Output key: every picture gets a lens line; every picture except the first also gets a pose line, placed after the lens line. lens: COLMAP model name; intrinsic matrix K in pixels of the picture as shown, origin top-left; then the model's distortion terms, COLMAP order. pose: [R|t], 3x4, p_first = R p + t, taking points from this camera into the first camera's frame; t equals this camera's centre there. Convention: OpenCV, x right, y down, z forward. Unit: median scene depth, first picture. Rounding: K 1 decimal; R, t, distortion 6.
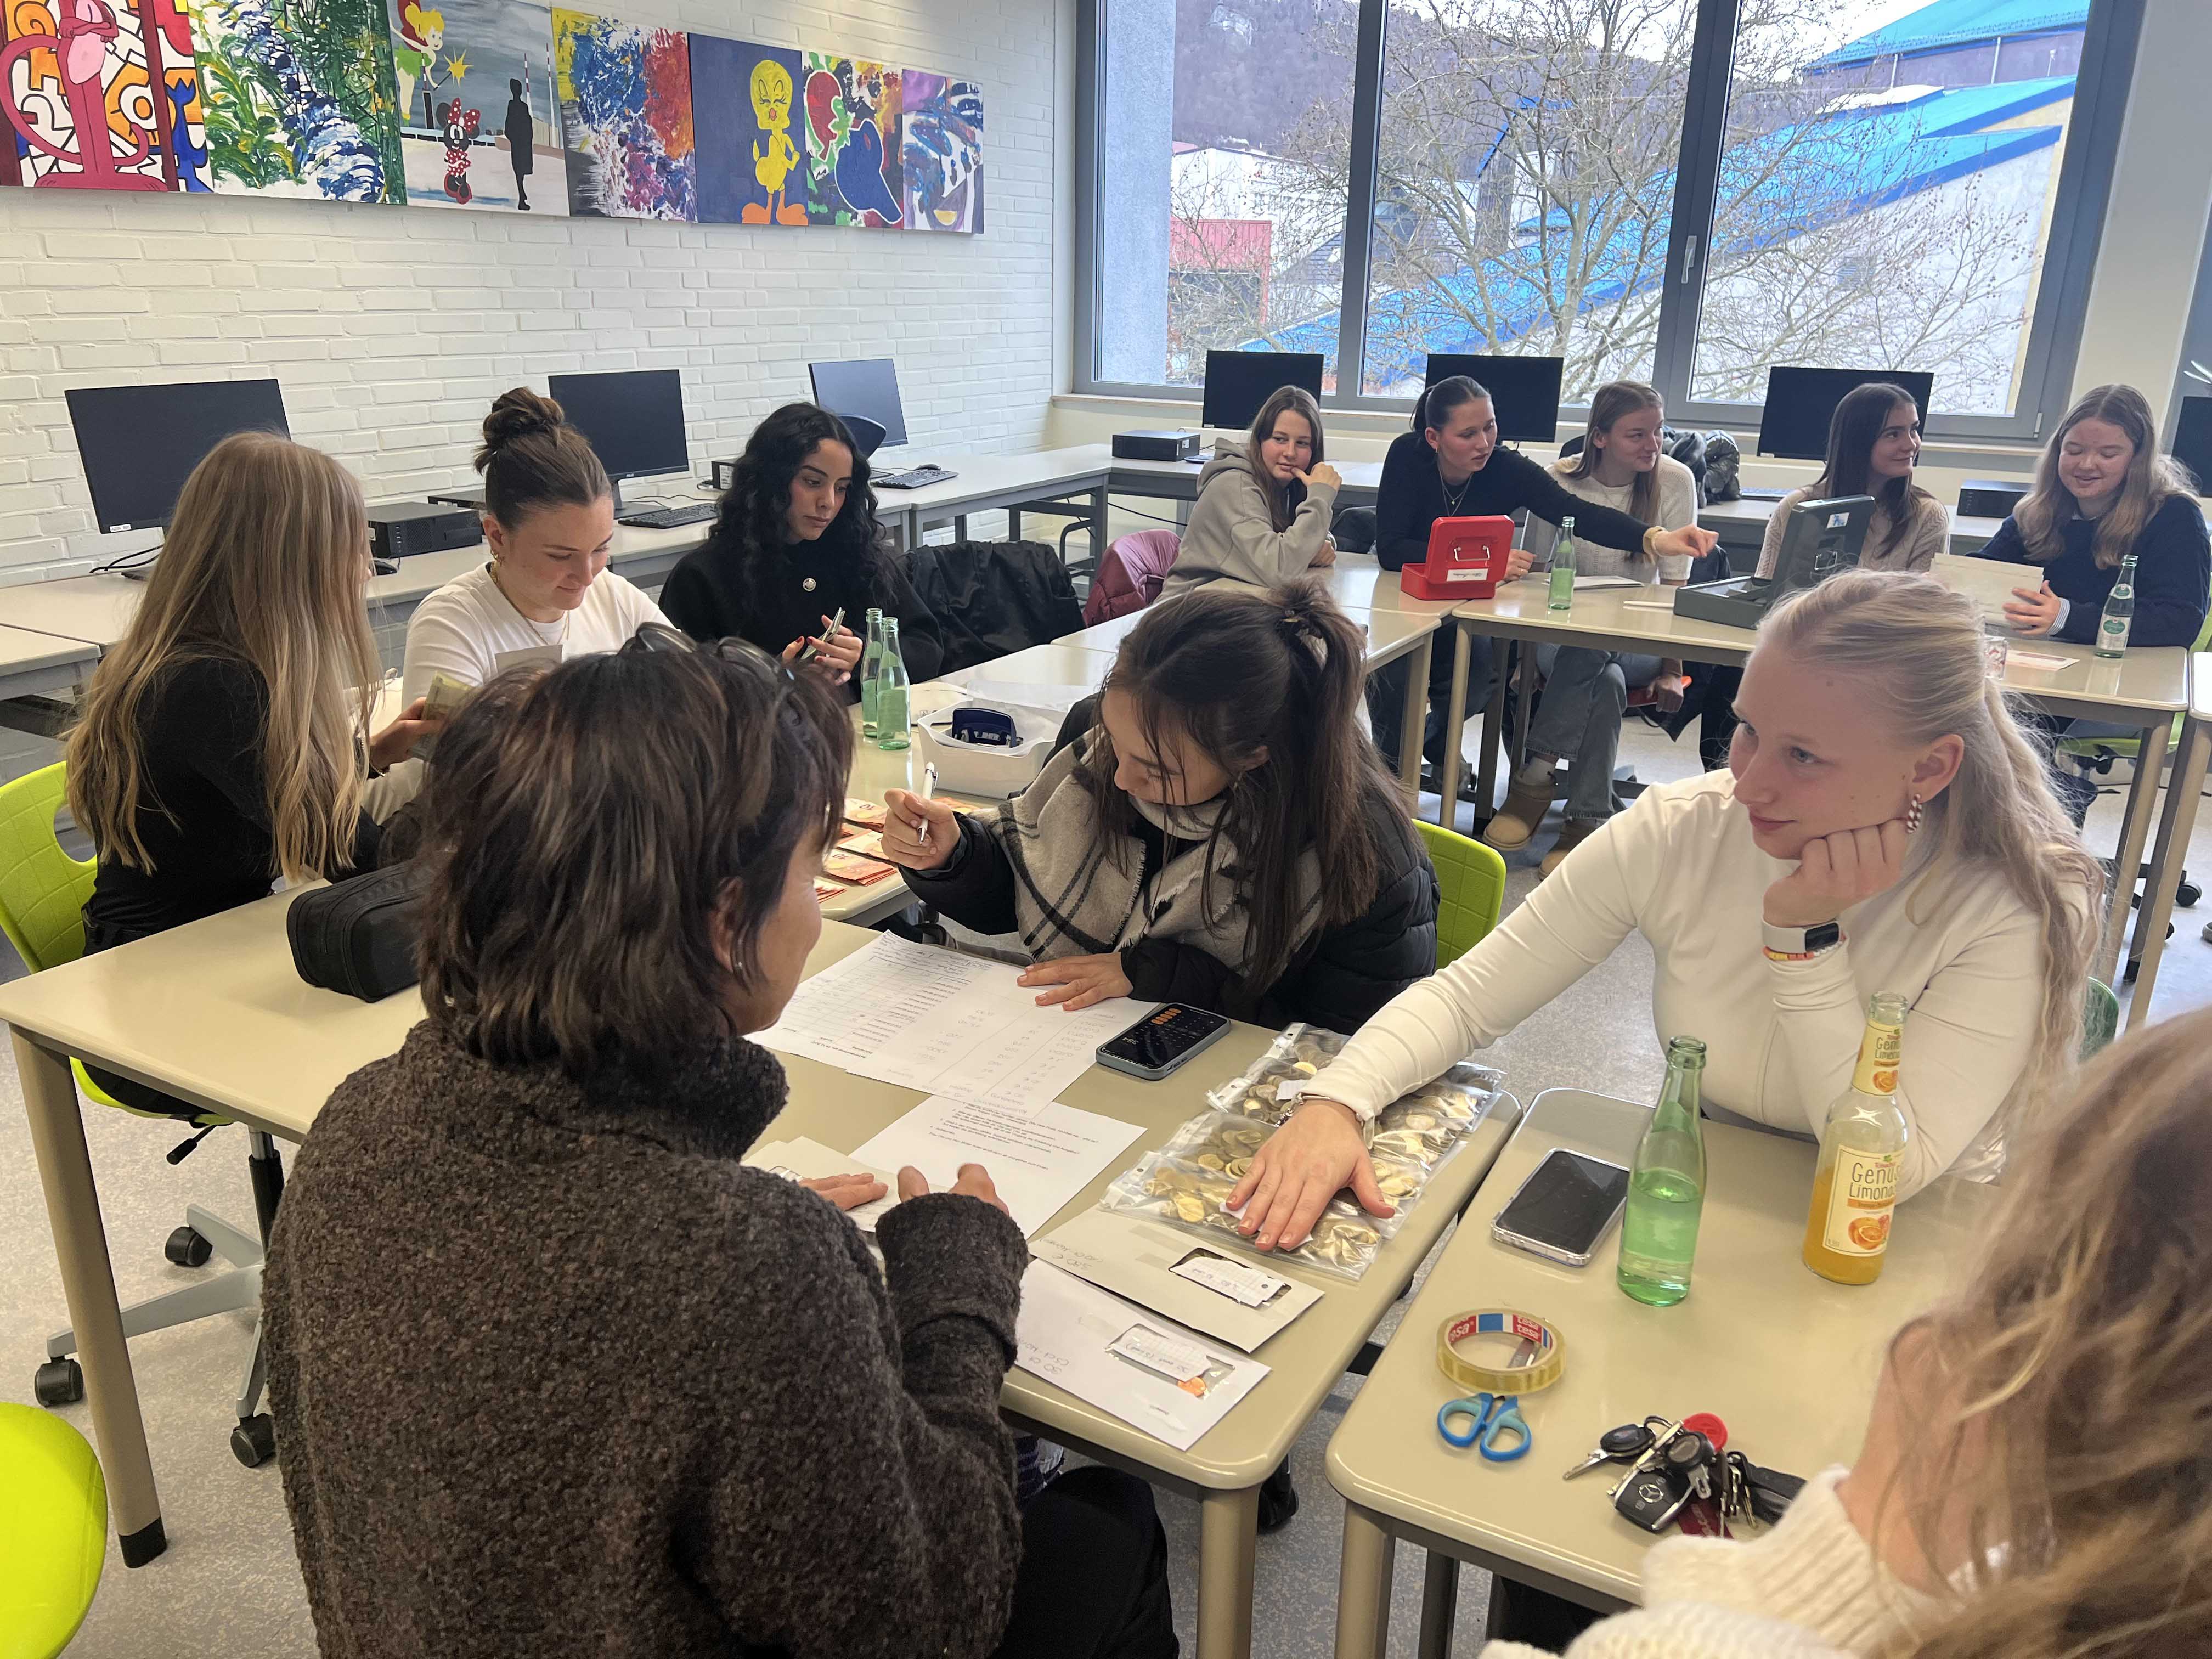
lens RADIAL K [[1653.3, 0, 1114.4], [0, 1653.3, 830.0], [0, 0, 1]] dist [0.024720, -0.038021]
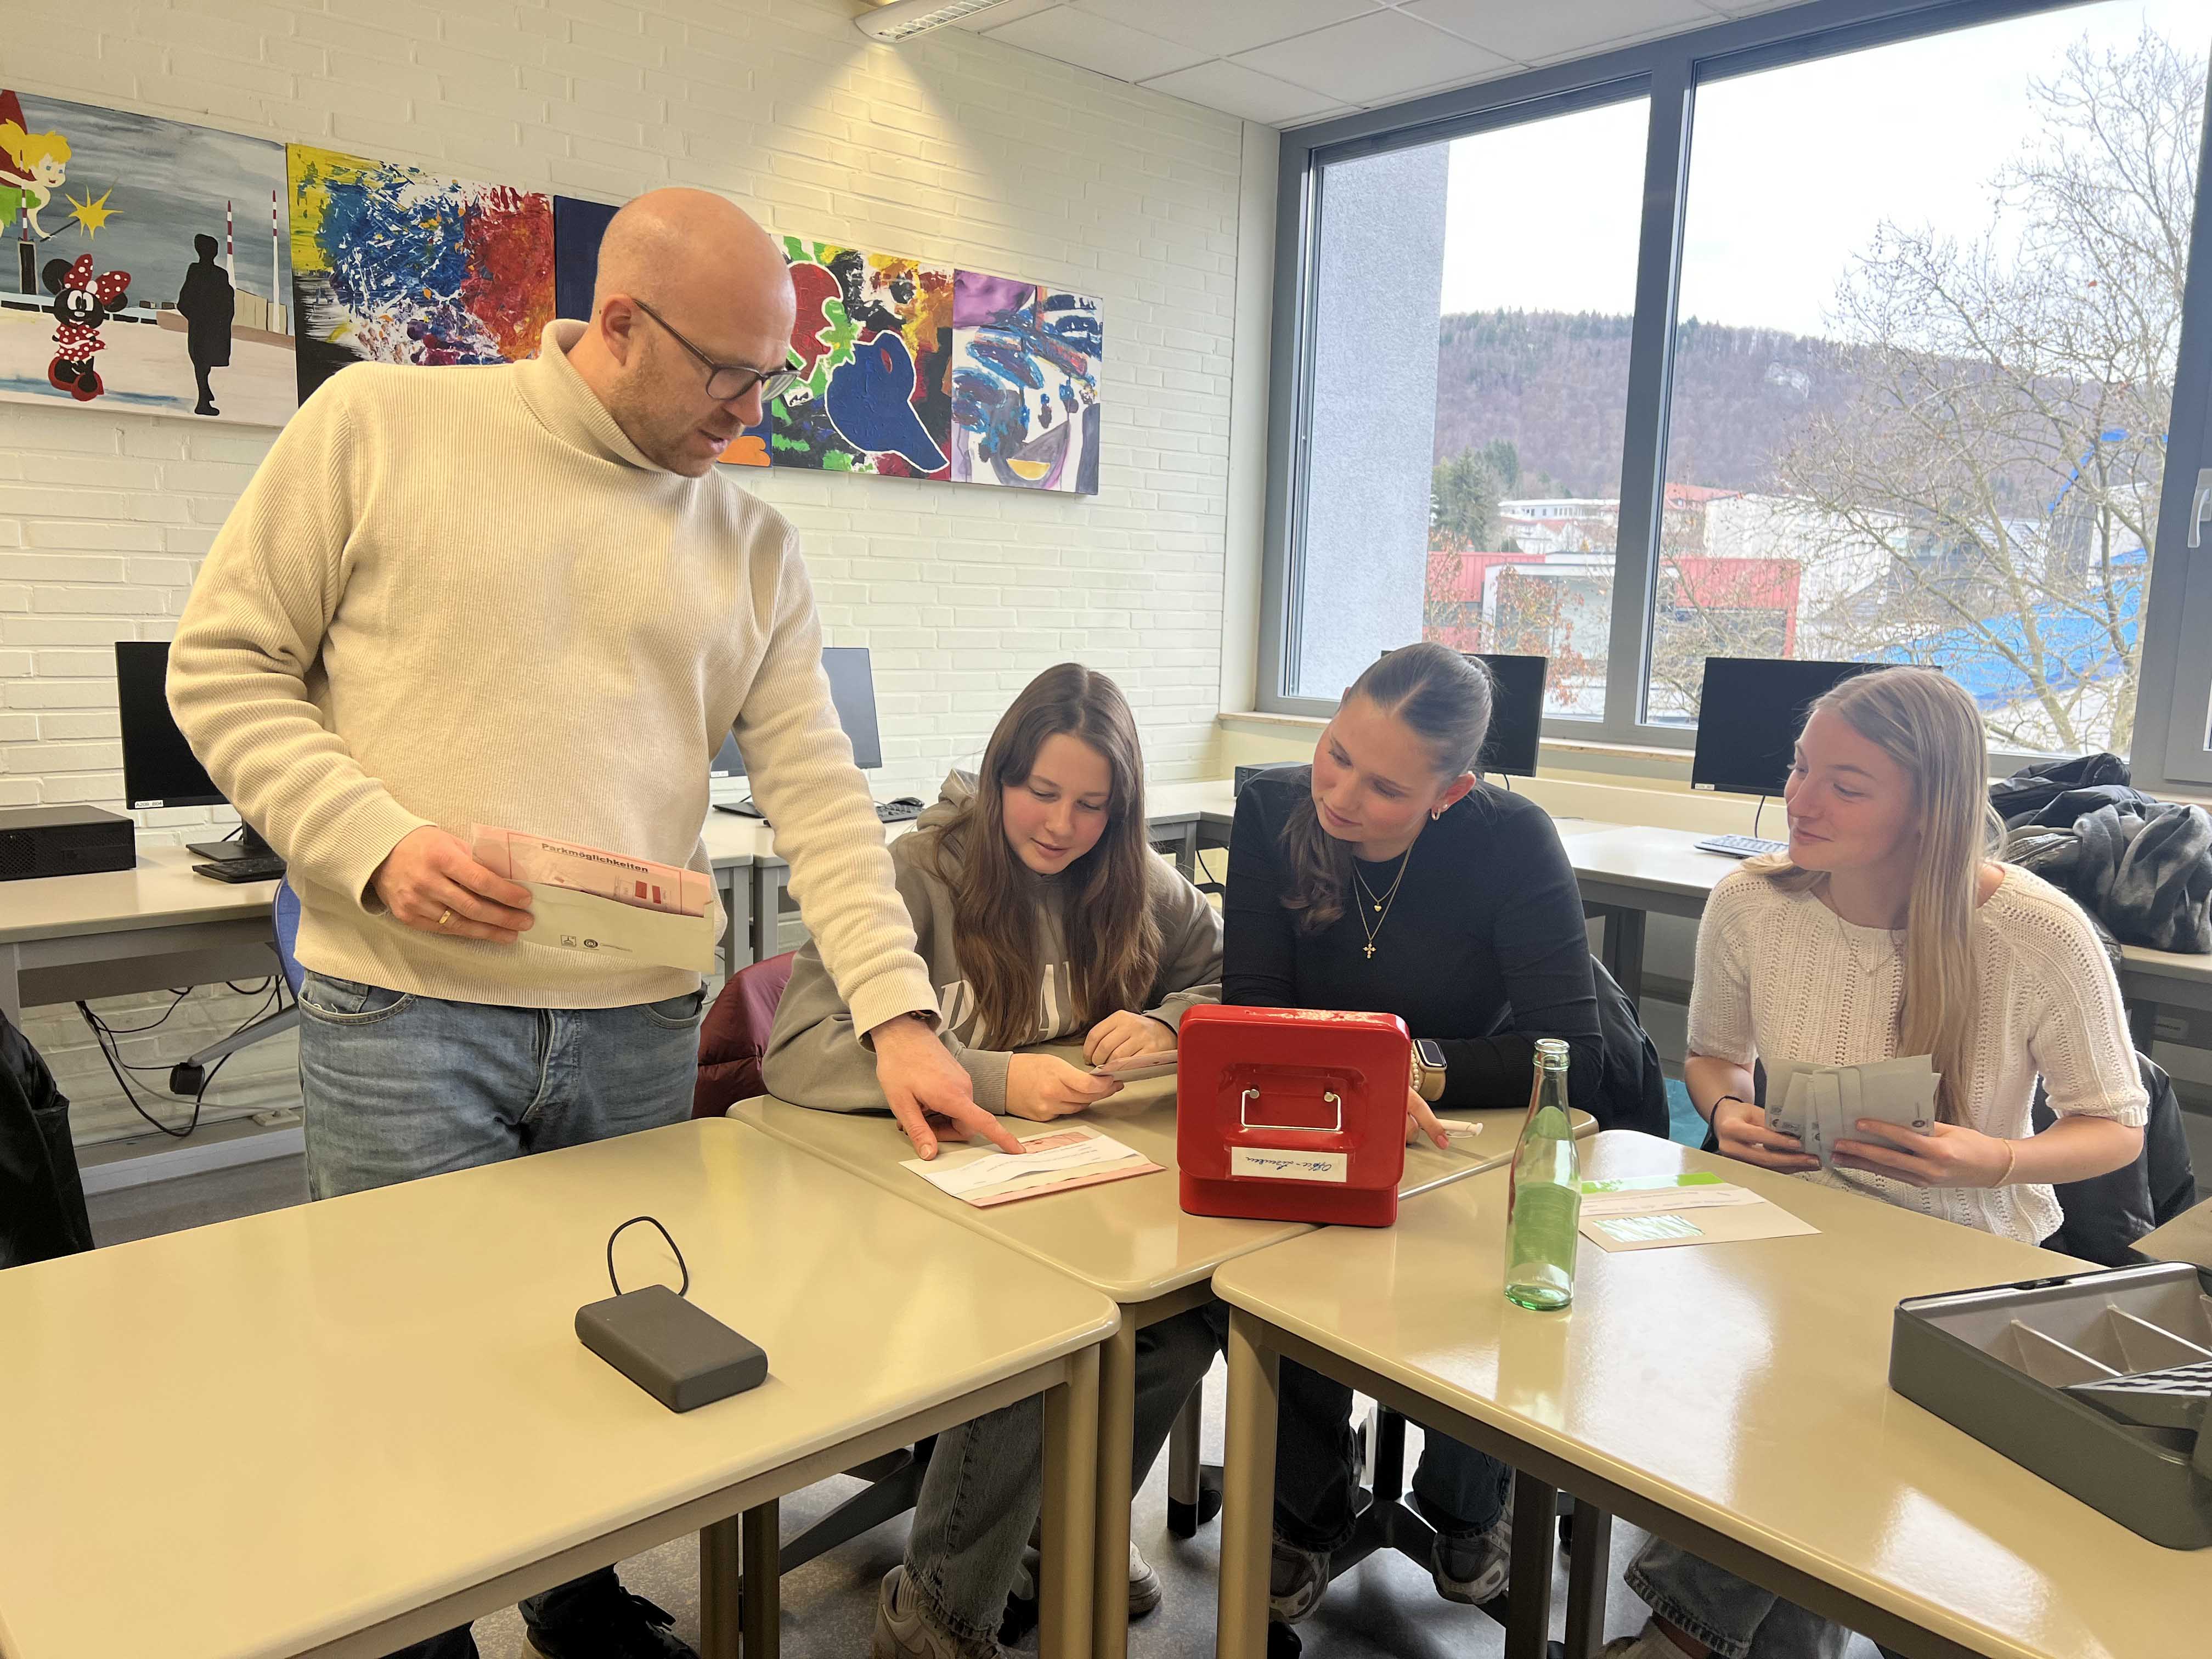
lens RADIAL K [[1653.3, 0, 1101.9], [0, 1653.3, 848.4], [0, 0, 1]] dist [0.024720, -0.038021]
pose [[0.950005, 0.060354, -0.306345, 0.175902], [-0.114351, 0.980226, -0.161497, -0.101701], [0.290540, 0.188454, 0.938121, 0.393362]]
